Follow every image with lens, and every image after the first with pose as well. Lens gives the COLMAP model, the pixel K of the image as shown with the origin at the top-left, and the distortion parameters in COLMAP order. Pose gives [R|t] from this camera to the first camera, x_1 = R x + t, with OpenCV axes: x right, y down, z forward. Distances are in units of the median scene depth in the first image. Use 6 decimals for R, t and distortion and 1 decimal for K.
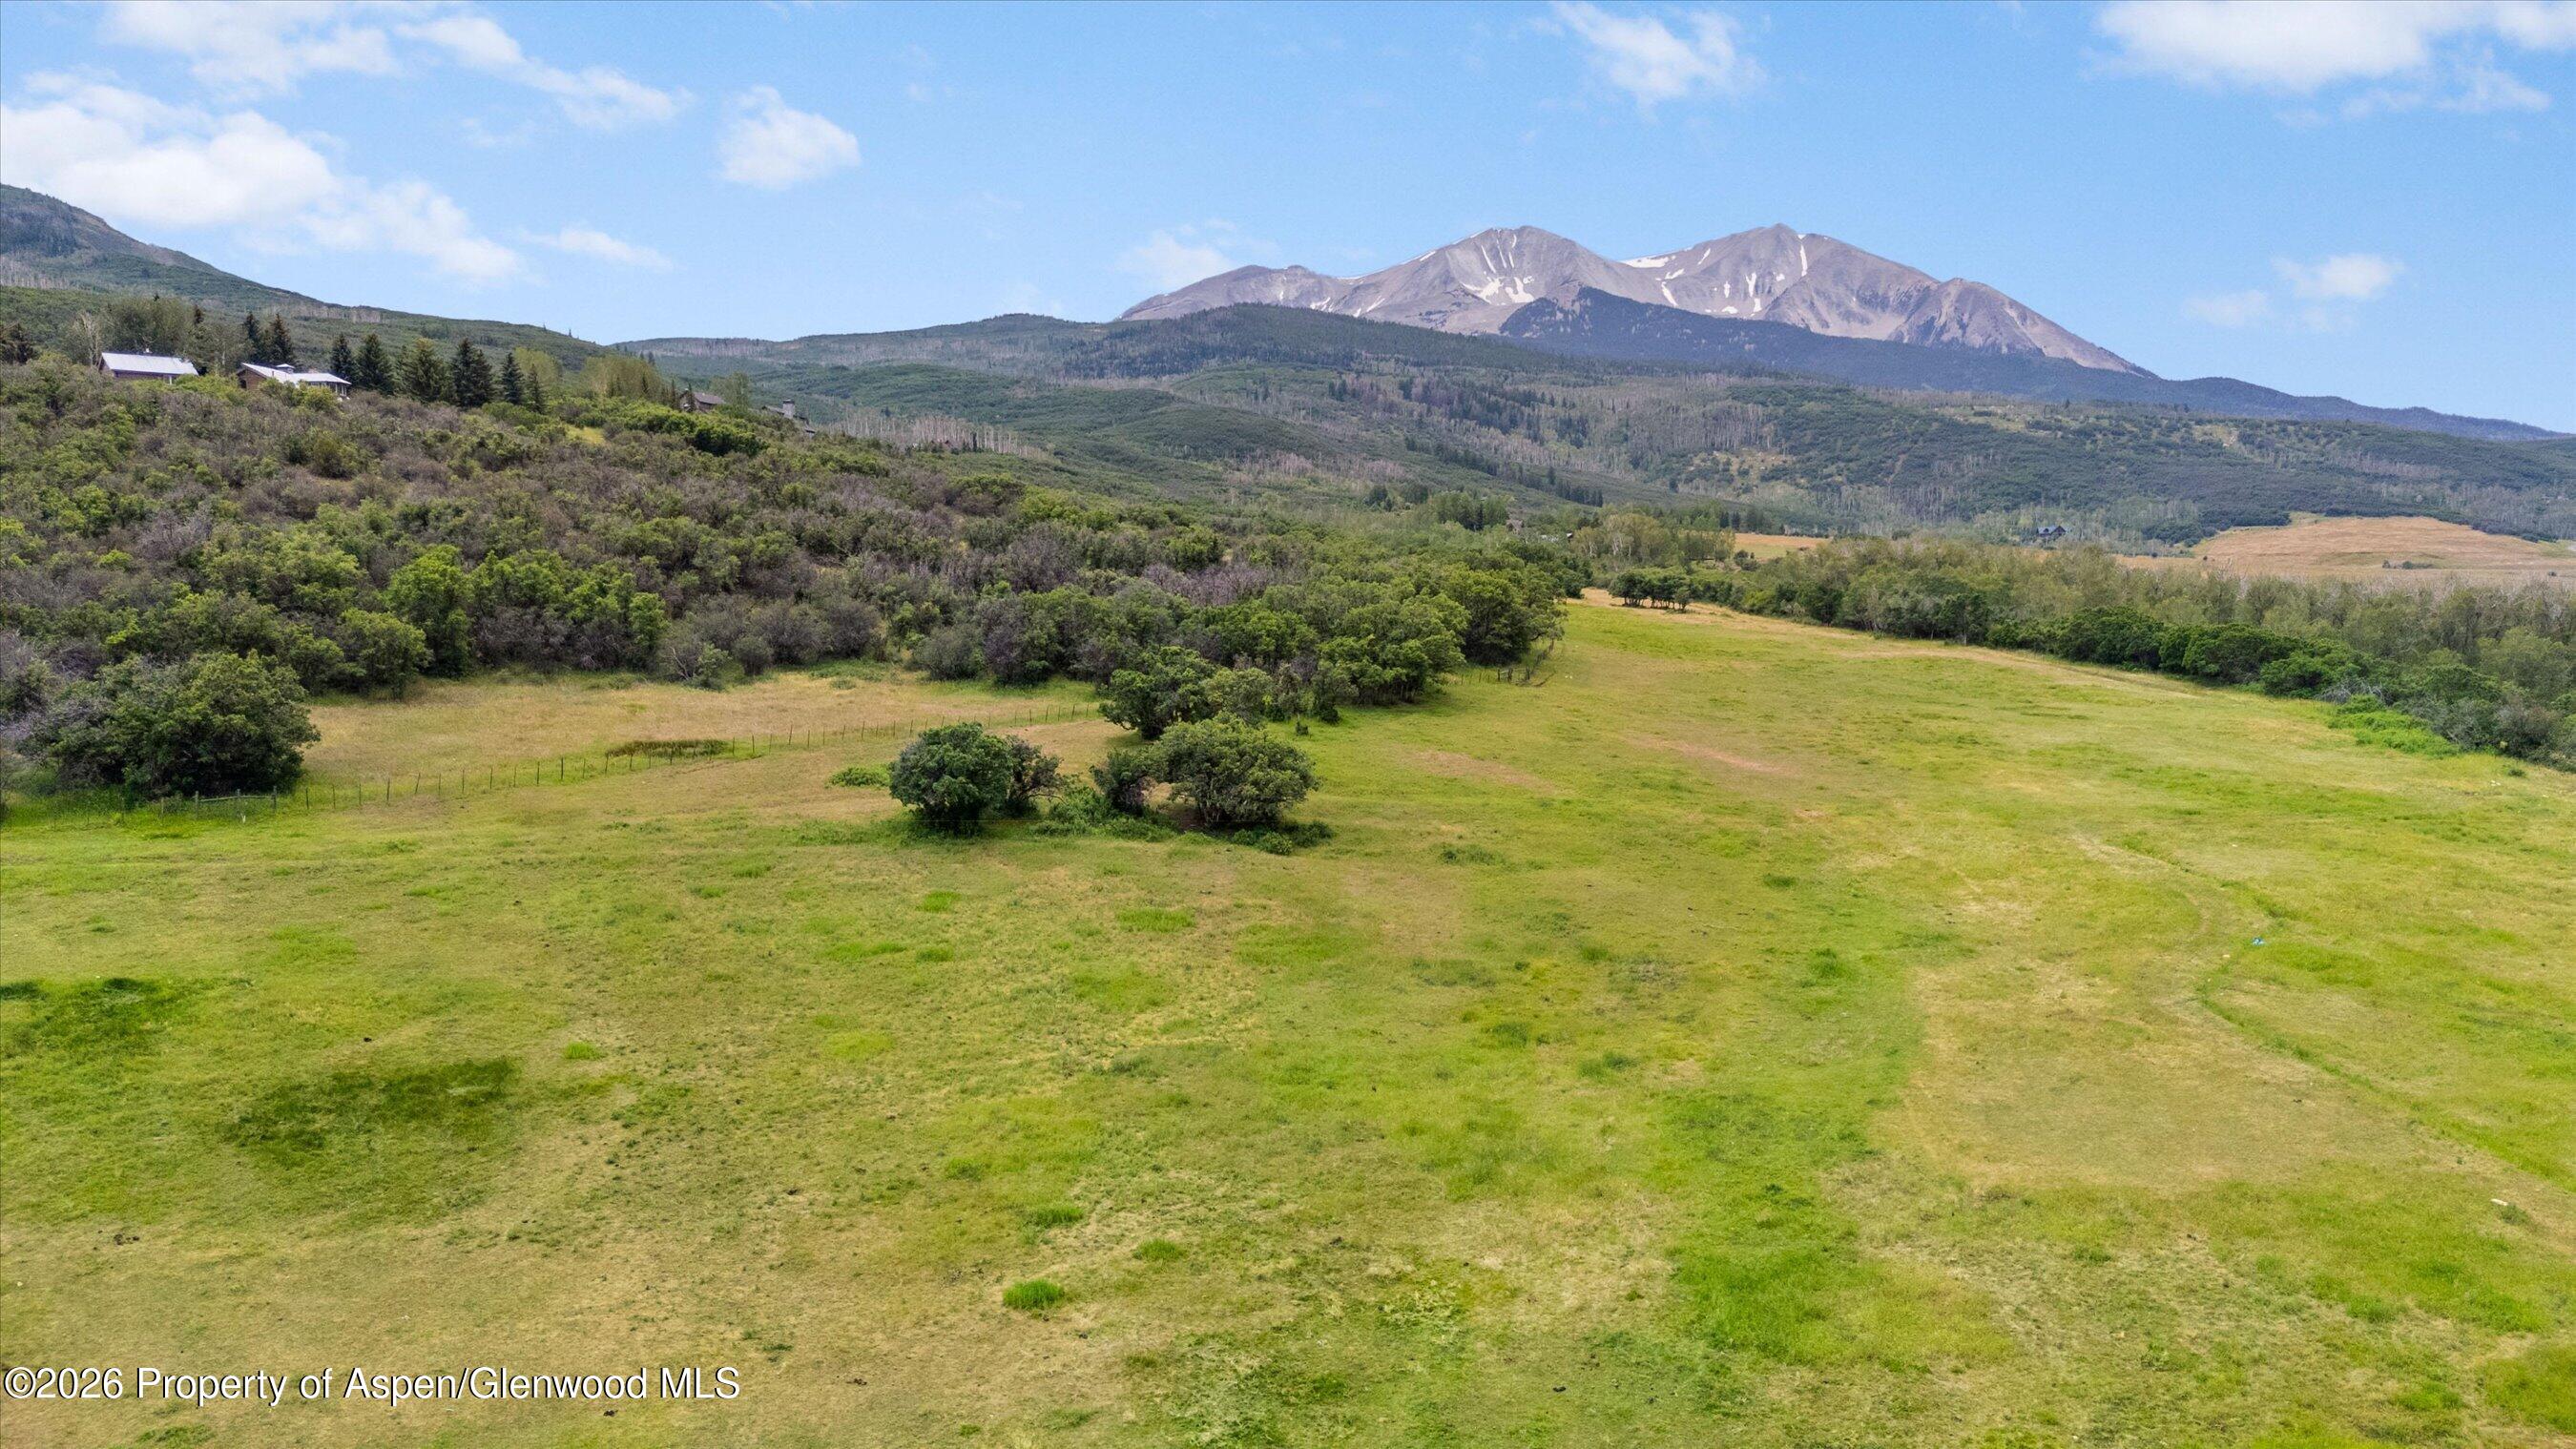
lens RADIAL K [[2045.0, 0, 1288.0], [0, 2045.0, 724.5], [0, 0, 1]] dist [0.105701, -0.211709]
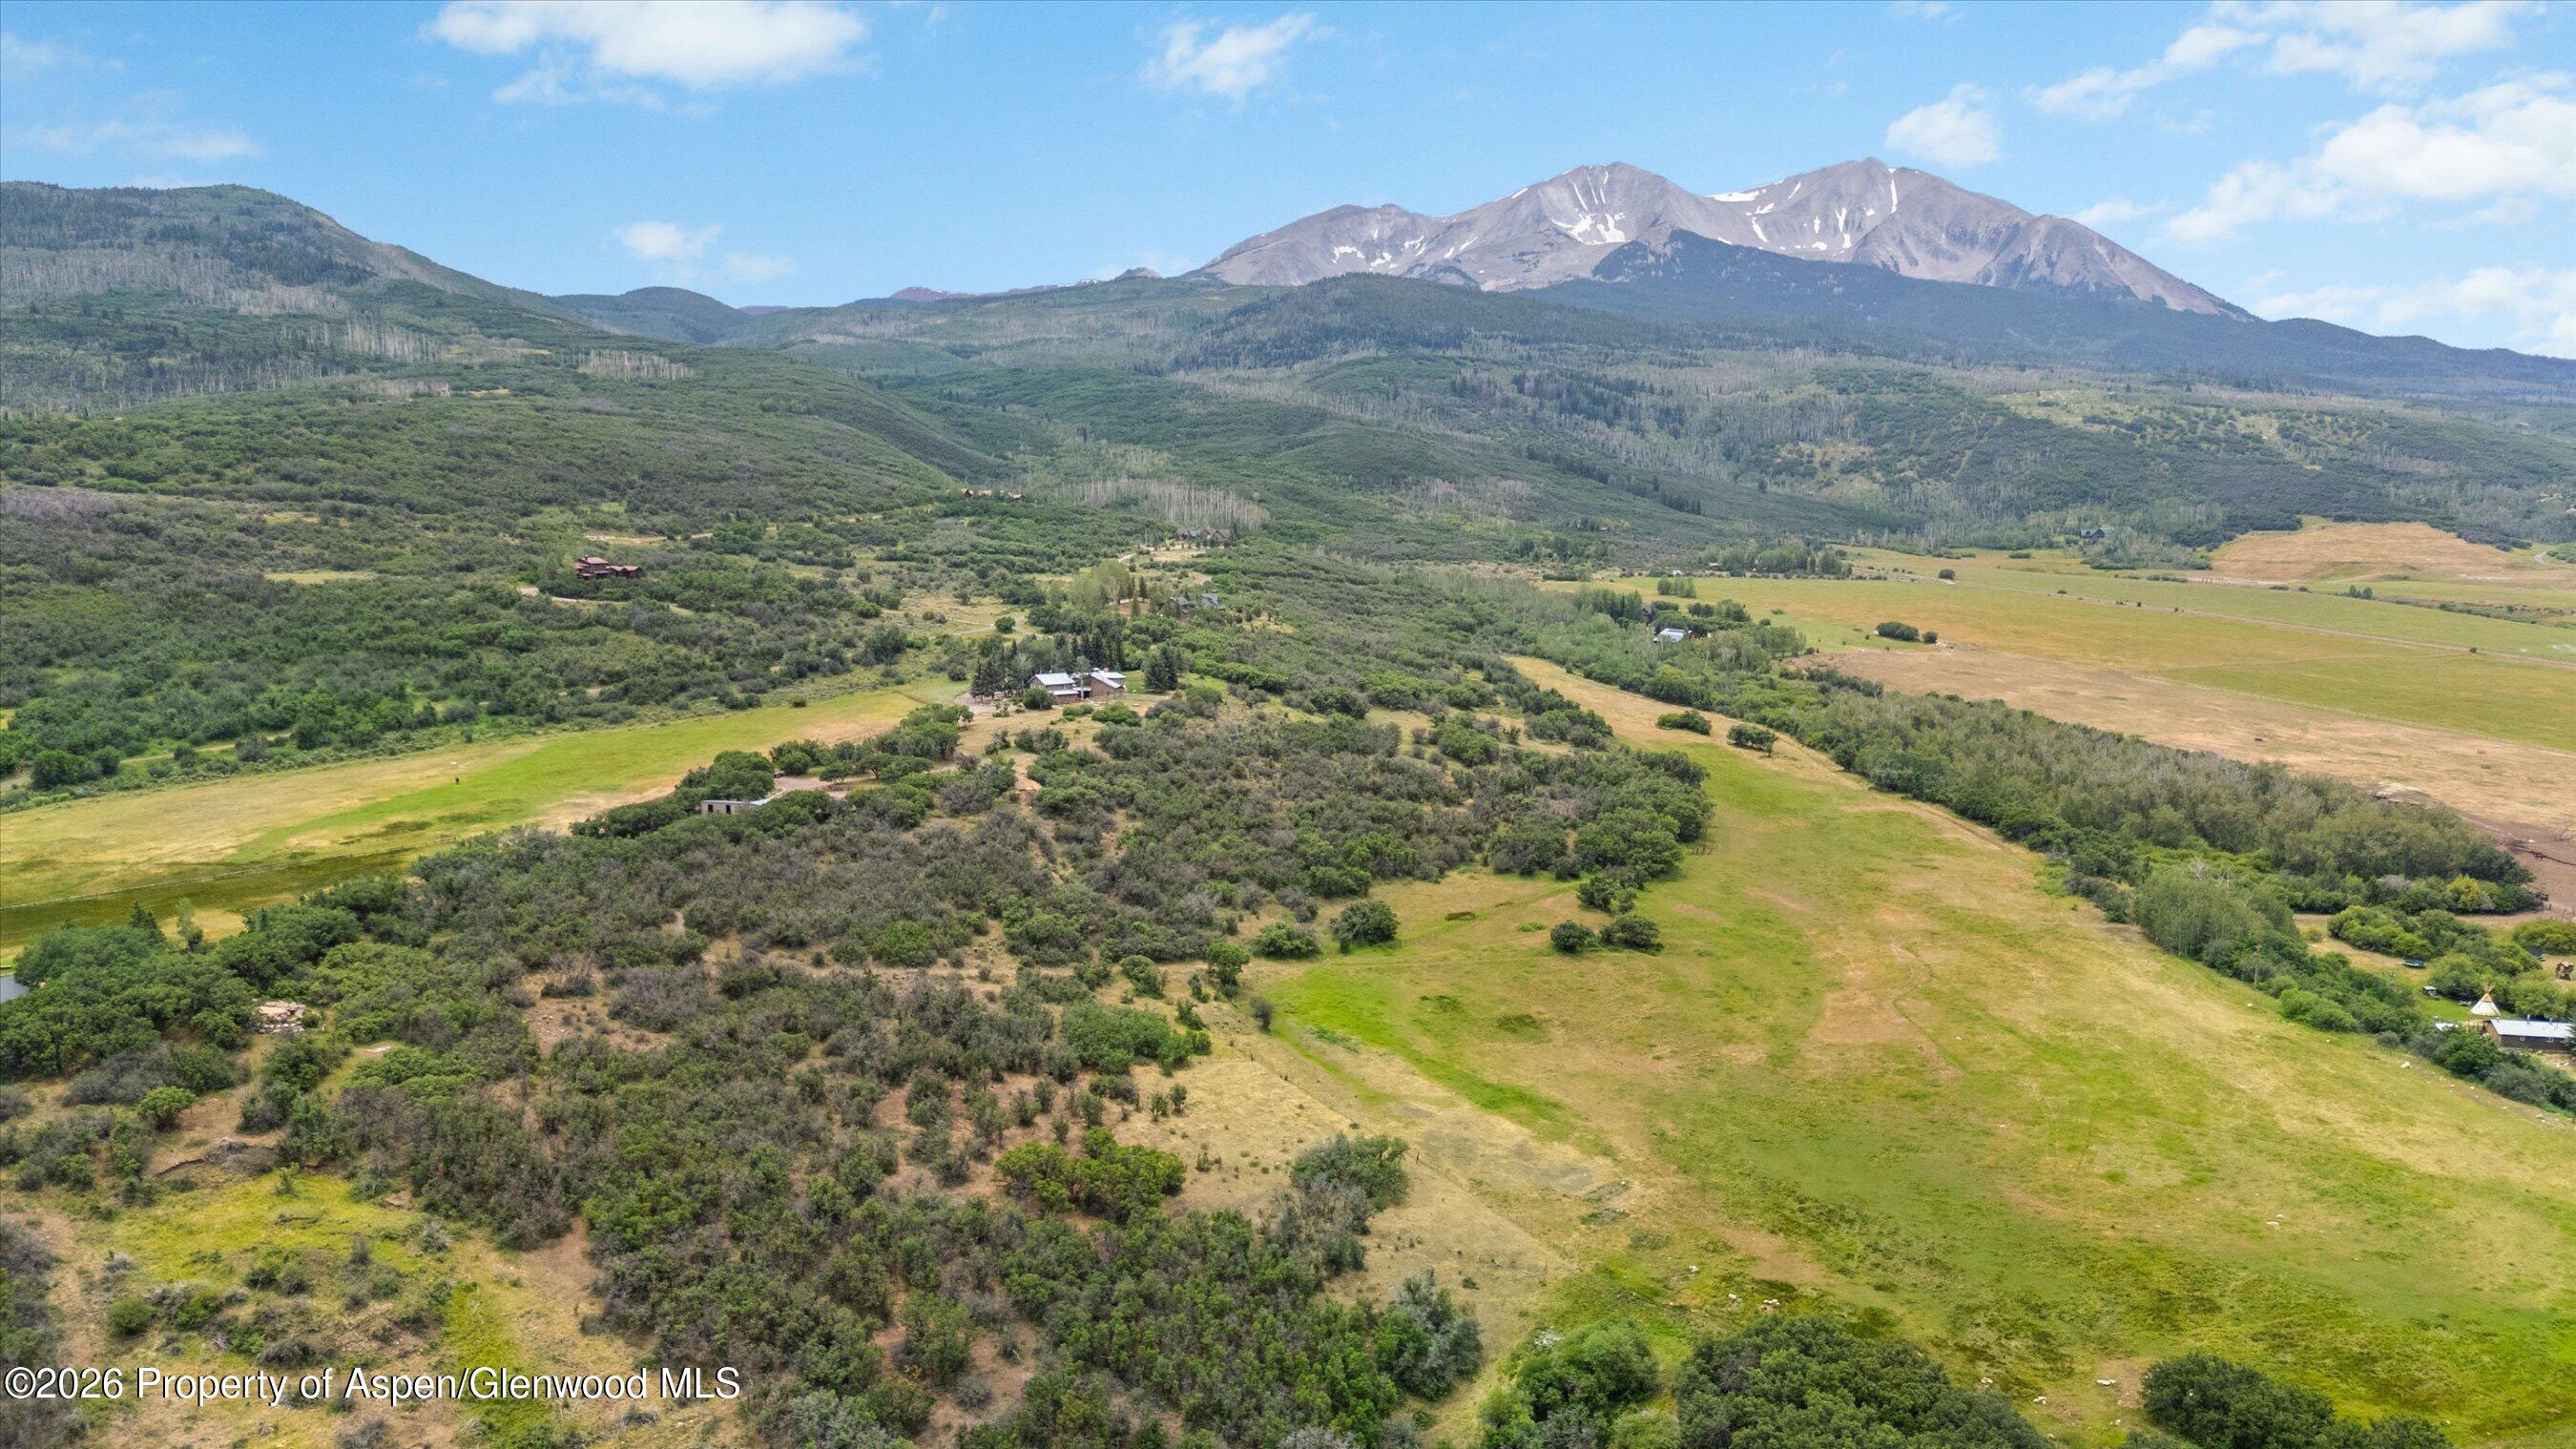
lens RADIAL K [[2045.0, 0, 1288.0], [0, 2045.0, 724.5], [0, 0, 1]] dist [0.105701, -0.211709]
pose [[0.999230, 0.002235, -0.039173, -0.024729], [-0.000684, 0.999218, 0.039545, -0.023631], [0.039230, -0.039488, 0.998450, -0.127072]]
